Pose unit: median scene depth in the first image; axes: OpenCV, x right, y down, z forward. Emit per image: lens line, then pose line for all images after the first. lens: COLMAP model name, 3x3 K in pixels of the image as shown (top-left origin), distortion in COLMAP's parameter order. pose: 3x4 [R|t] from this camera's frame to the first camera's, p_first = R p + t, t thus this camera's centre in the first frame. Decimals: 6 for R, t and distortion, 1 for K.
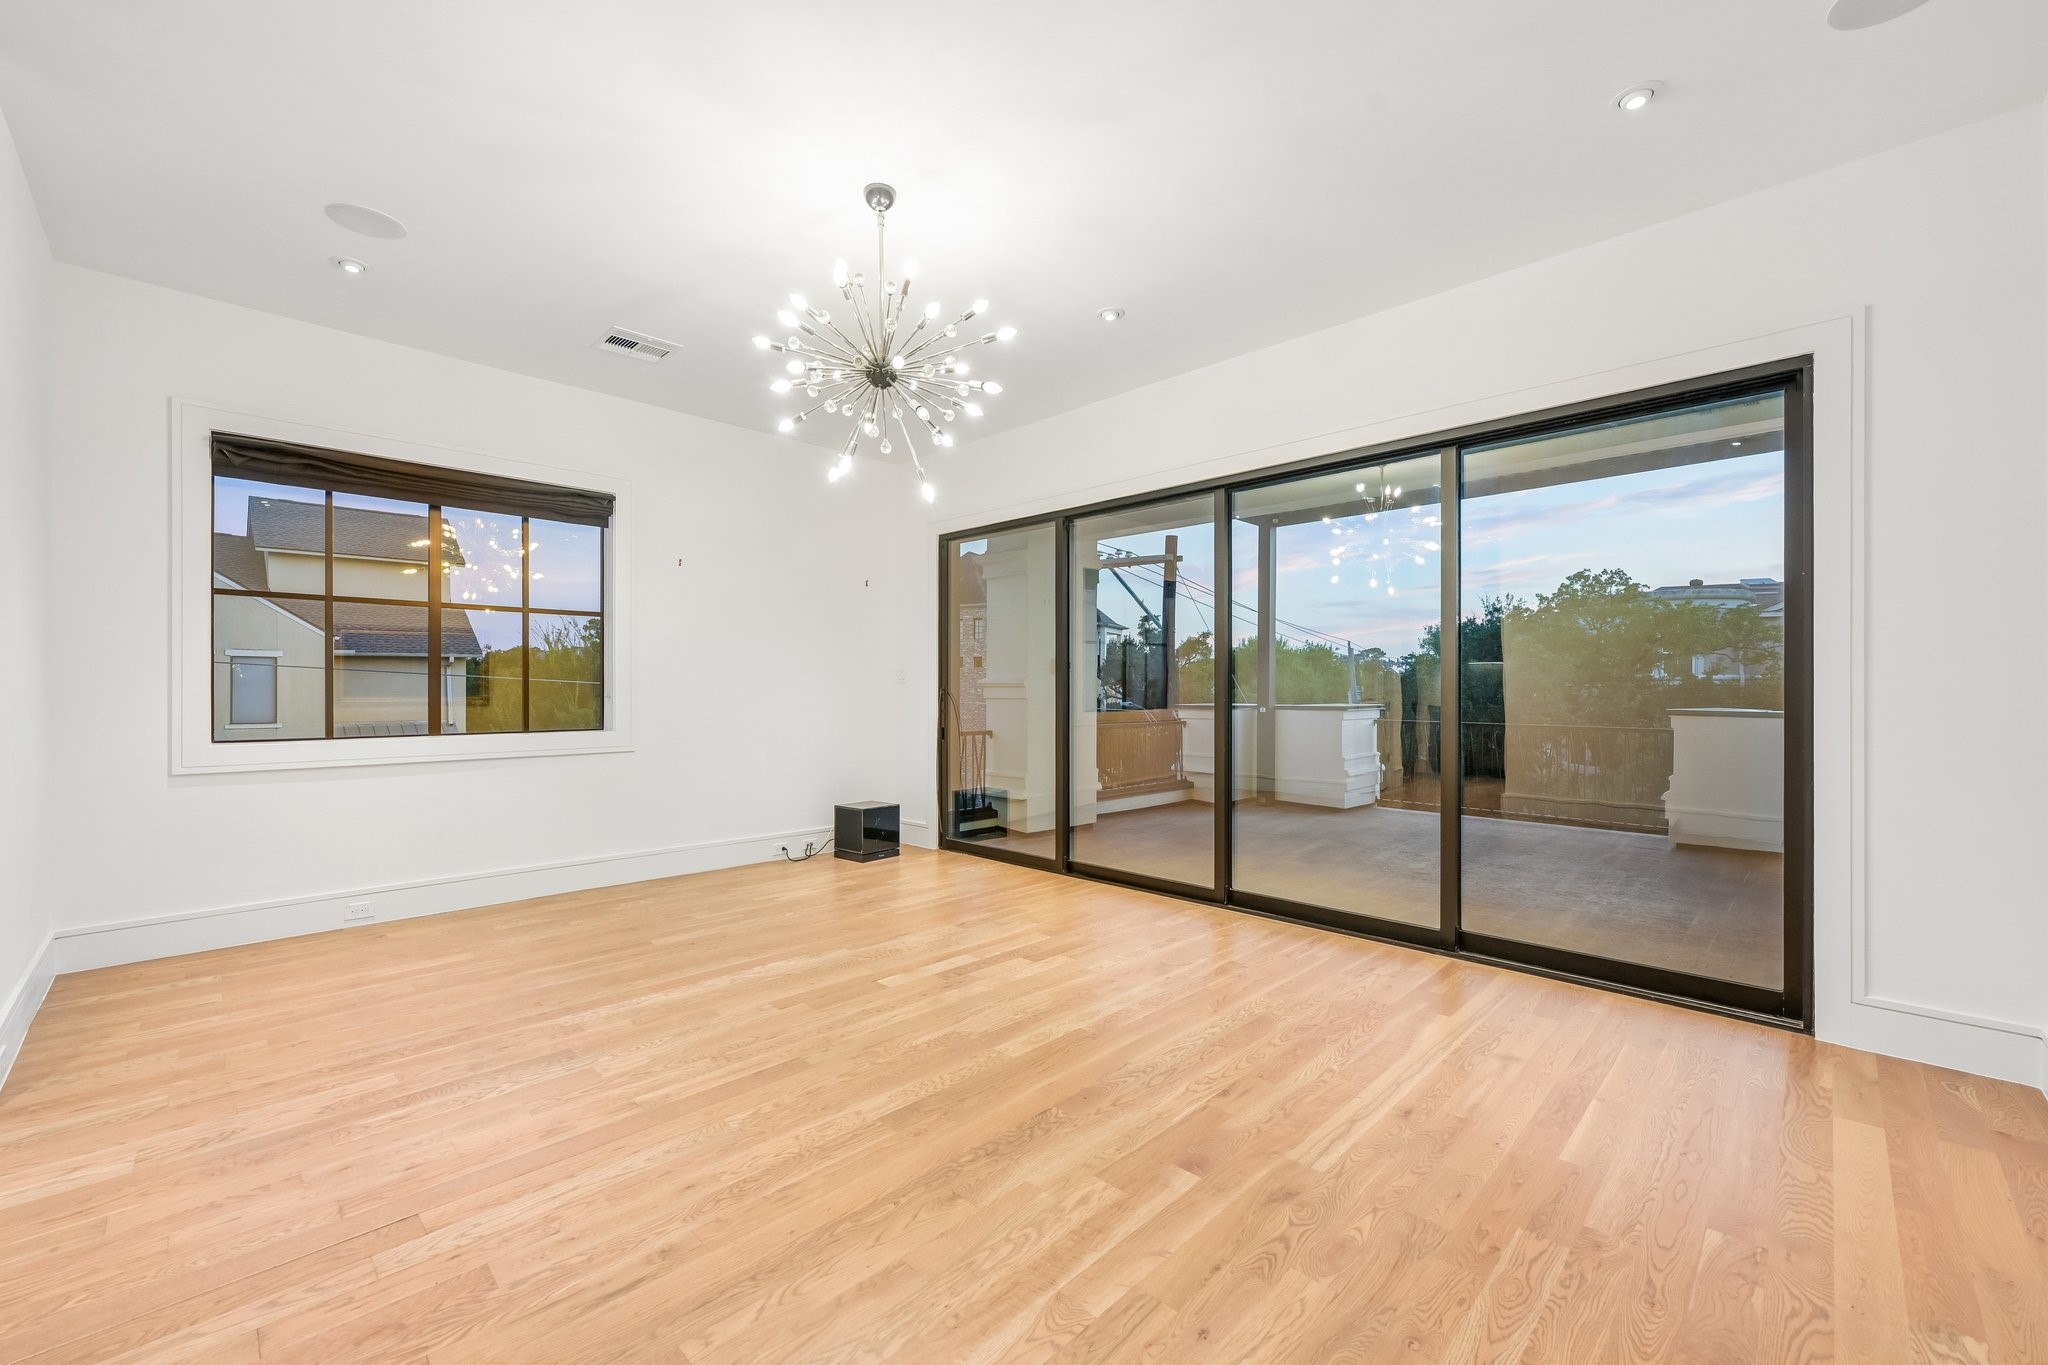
lens RADIAL K [[816.2, 0, 1036.4], [0, 816.2, 689.6], [0, 0, 1]] dist [-0.000950, 0.000479]
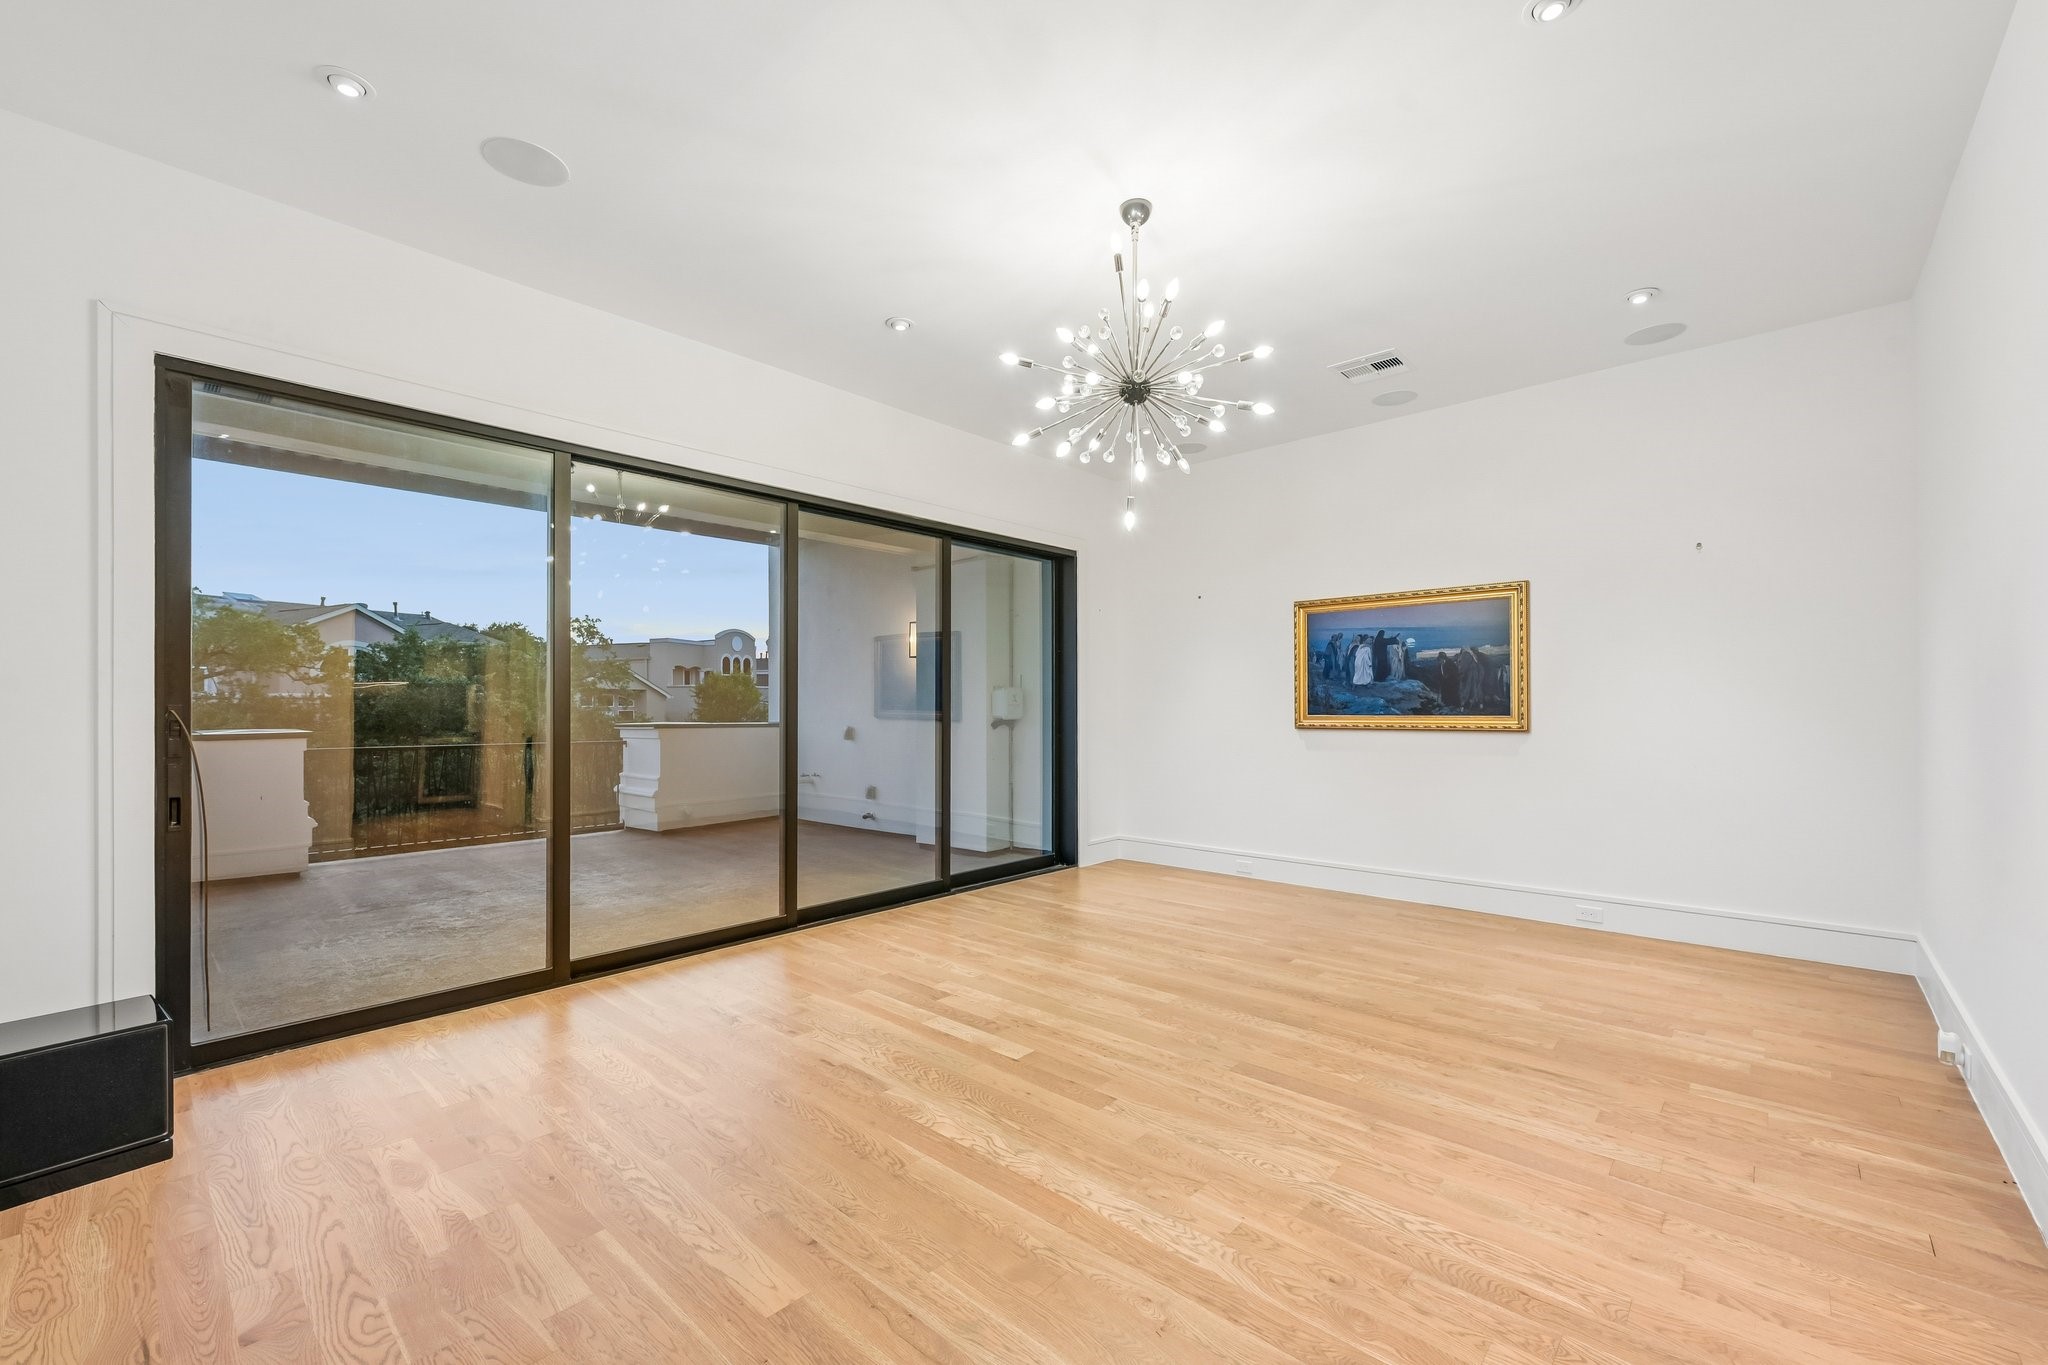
lens RADIAL K [[816.2, 0, 1037.6], [0, 816.2, 691.2], [0, 0, 1]] dist [-0.000950, 0.000479]
pose [[-0.031859, 0.016350, 0.999359, -1.268402], [0.004946, 0.999857, -0.016201, -0.001315], [-0.999480, 0.004426, -0.031936, 1.238170]]
